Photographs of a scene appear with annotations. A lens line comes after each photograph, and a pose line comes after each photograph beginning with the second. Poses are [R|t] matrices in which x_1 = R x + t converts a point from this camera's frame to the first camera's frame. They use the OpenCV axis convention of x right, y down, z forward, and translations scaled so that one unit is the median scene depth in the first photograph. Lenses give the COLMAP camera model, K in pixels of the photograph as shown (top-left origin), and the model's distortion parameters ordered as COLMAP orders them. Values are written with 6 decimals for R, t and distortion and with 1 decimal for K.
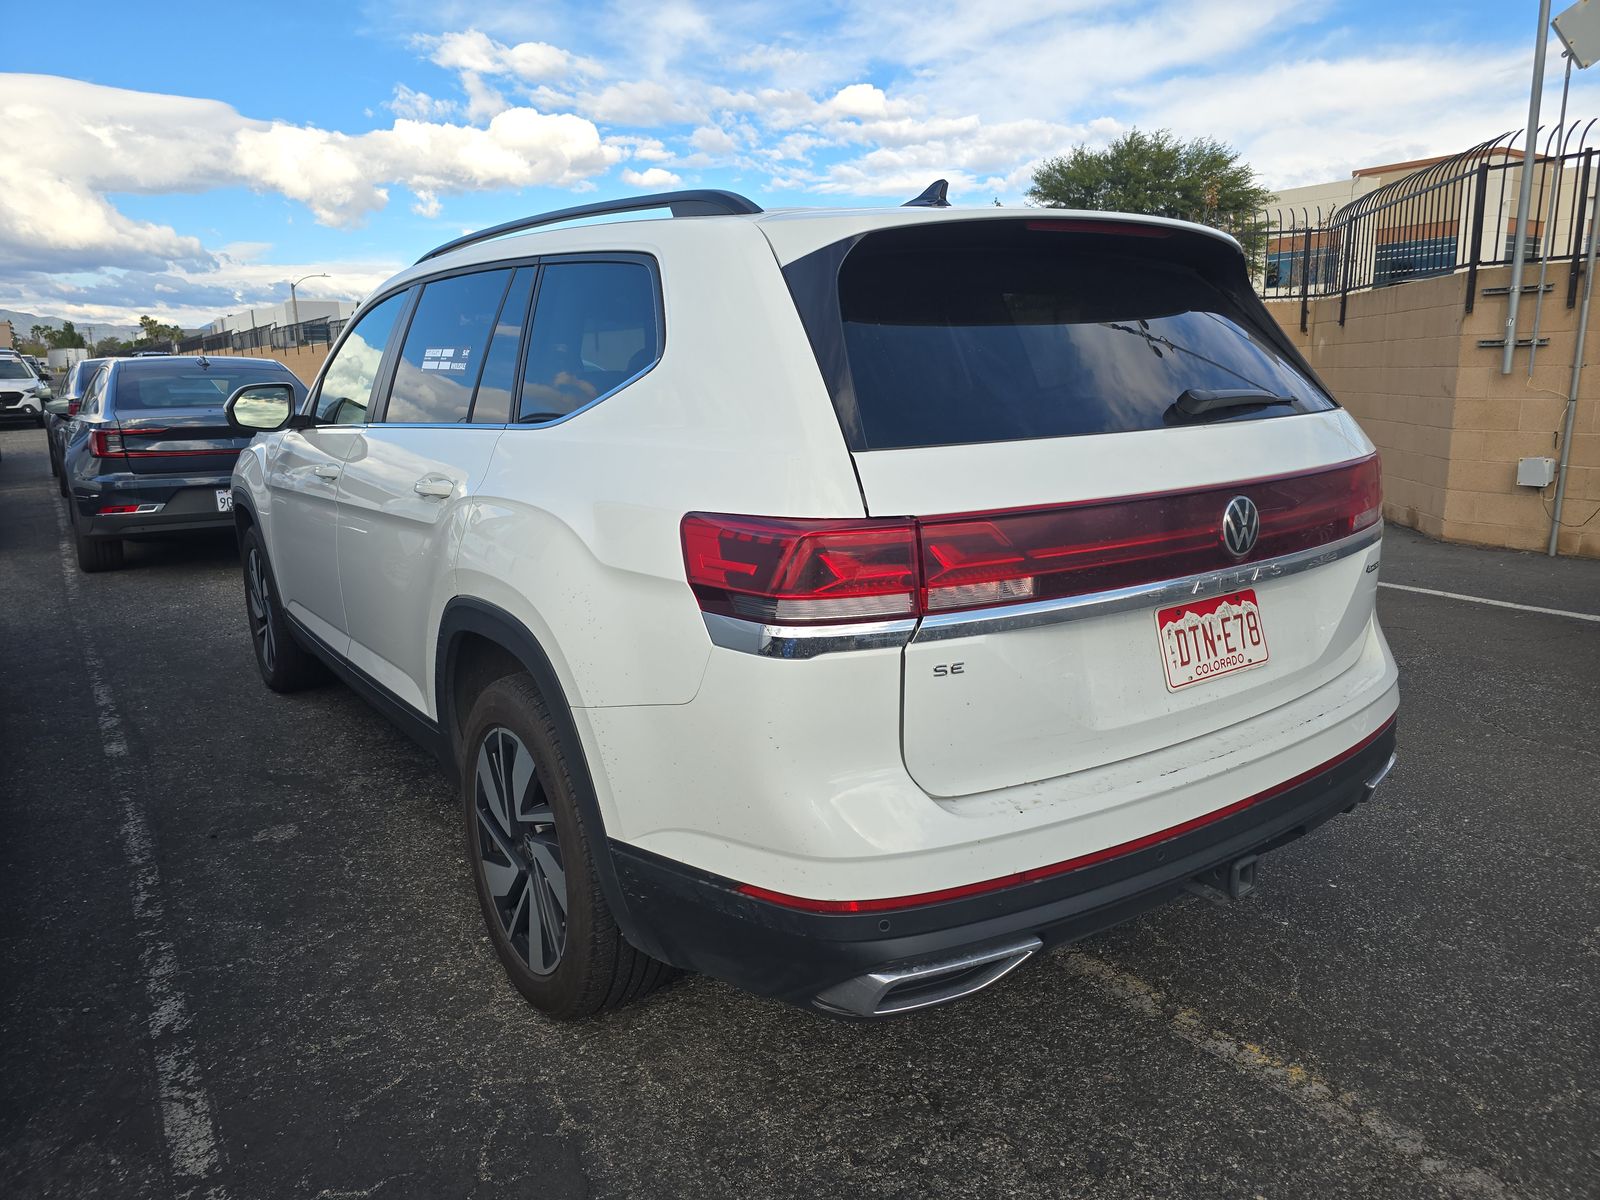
lens RADIAL K [[1051.0, 0, 807.5], [0, 1051.0, 591.2], [0, 0, 1]] dist [0.069747, -0.069001]
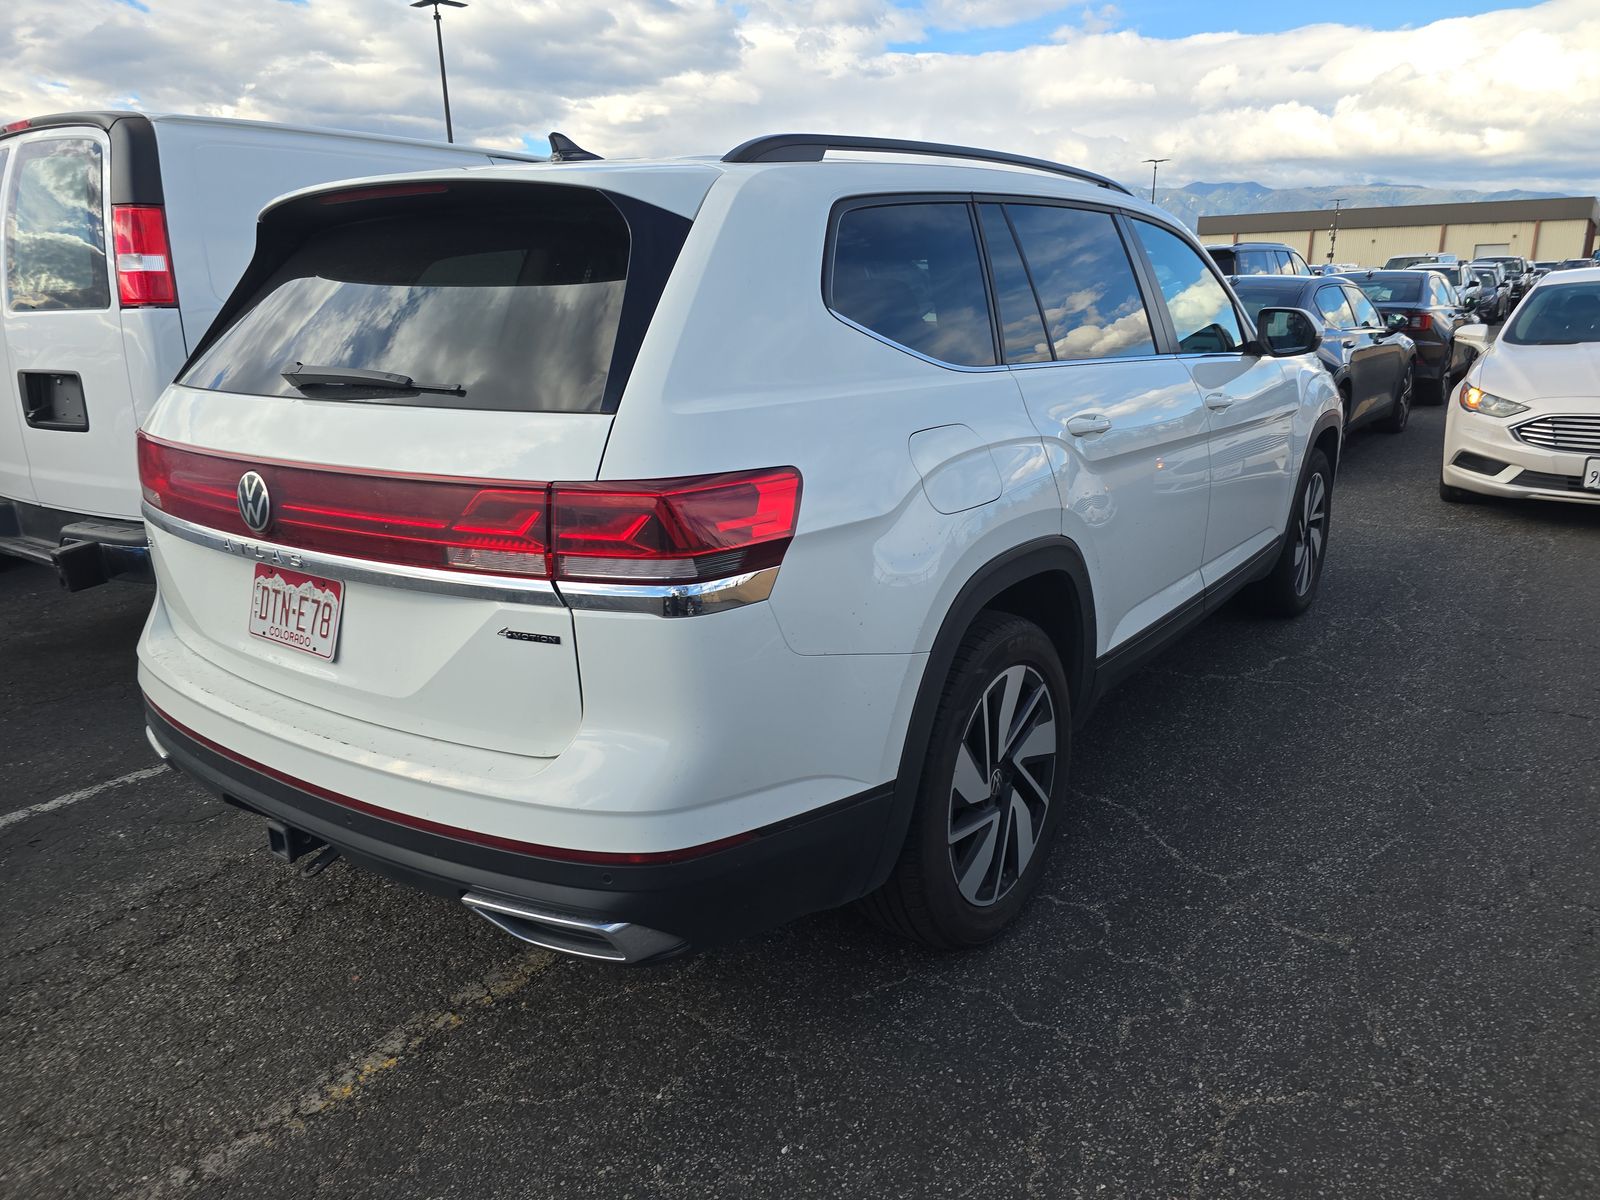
lens RADIAL K [[1051.0, 0, 807.5], [0, 1051.0, 591.2], [0, 0, 1]] dist [0.069747, -0.069001]
pose [[0.320730, 0.267440, -0.908630, 1.465279], [-0.188188, 0.958177, 0.215597, -0.286639], [0.928287, 0.101845, 0.357646, 1.091502]]
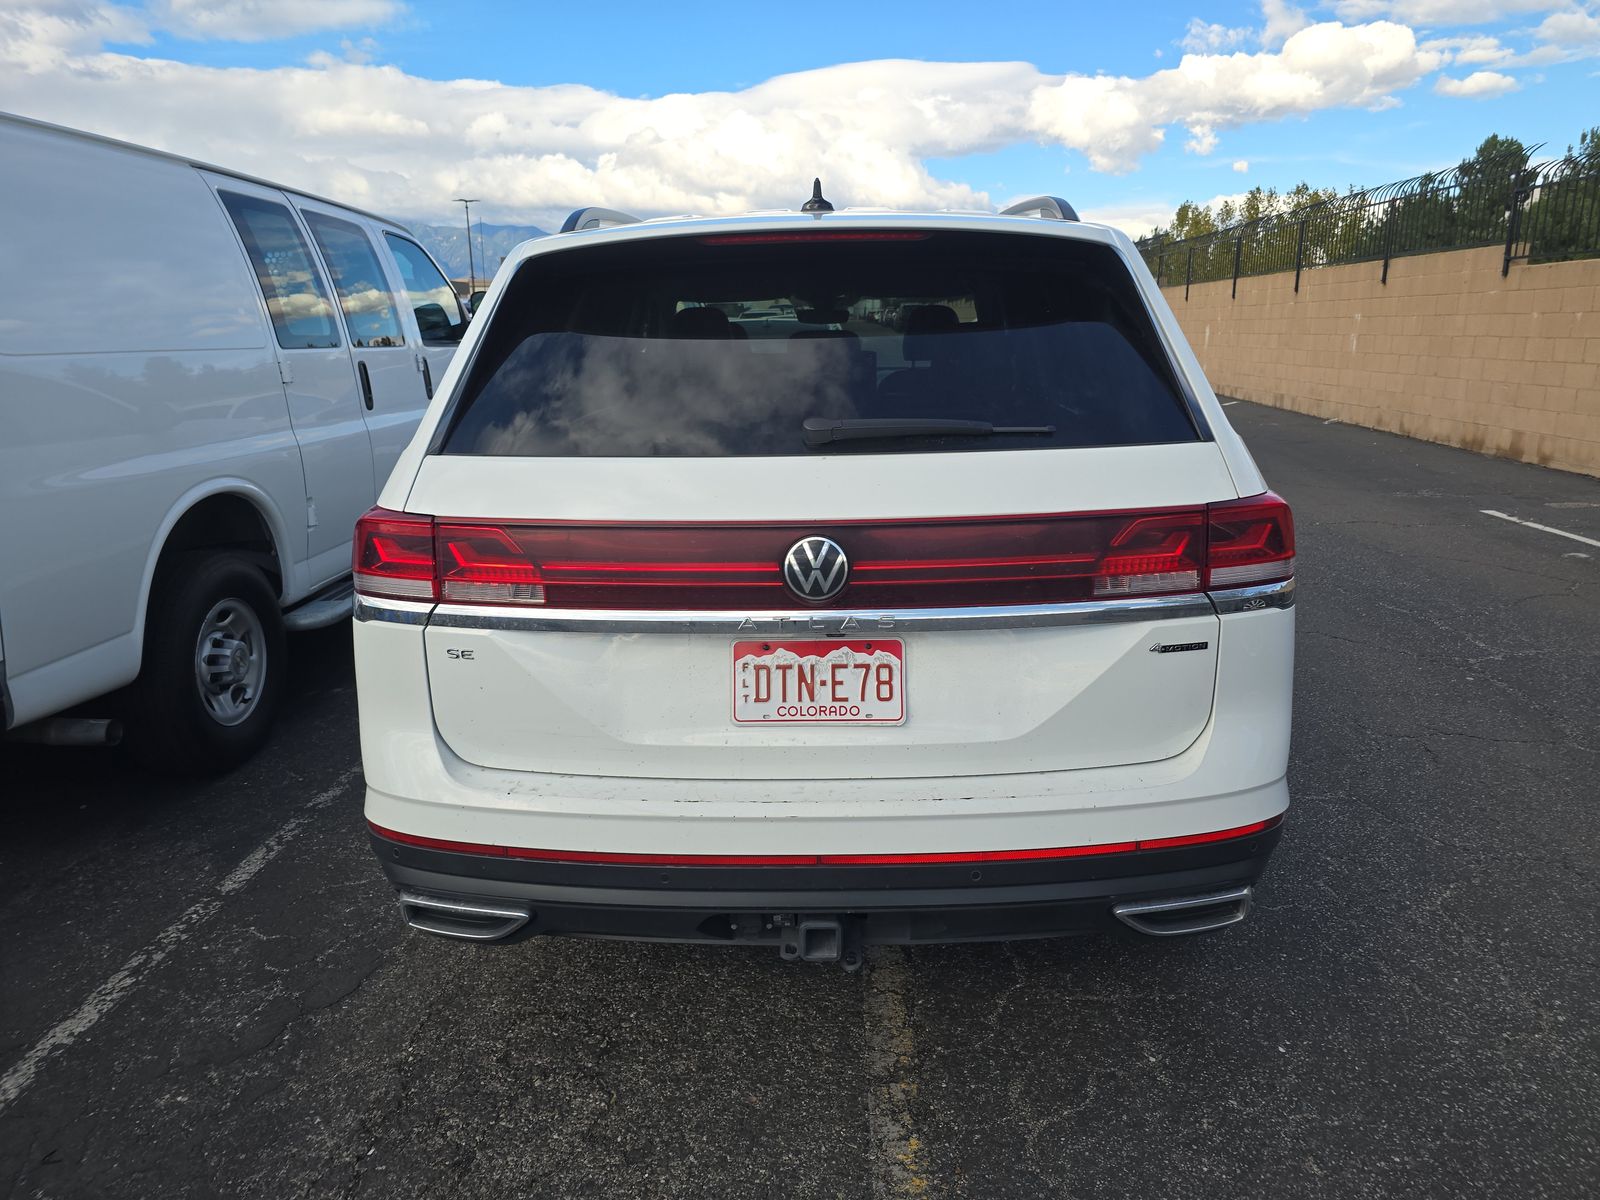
lens RADIAL K [[1069.2, 0, 813.1], [0, 1069.2, 563.4], [0, 0, 1]] dist [0.049108, -0.036371]
pose [[0.804357, 0.142403, -0.576828, 0.915091], [-0.127805, 0.989595, 0.066086, -0.123324], [0.580237, 0.020564, 0.814188, 0.219892]]
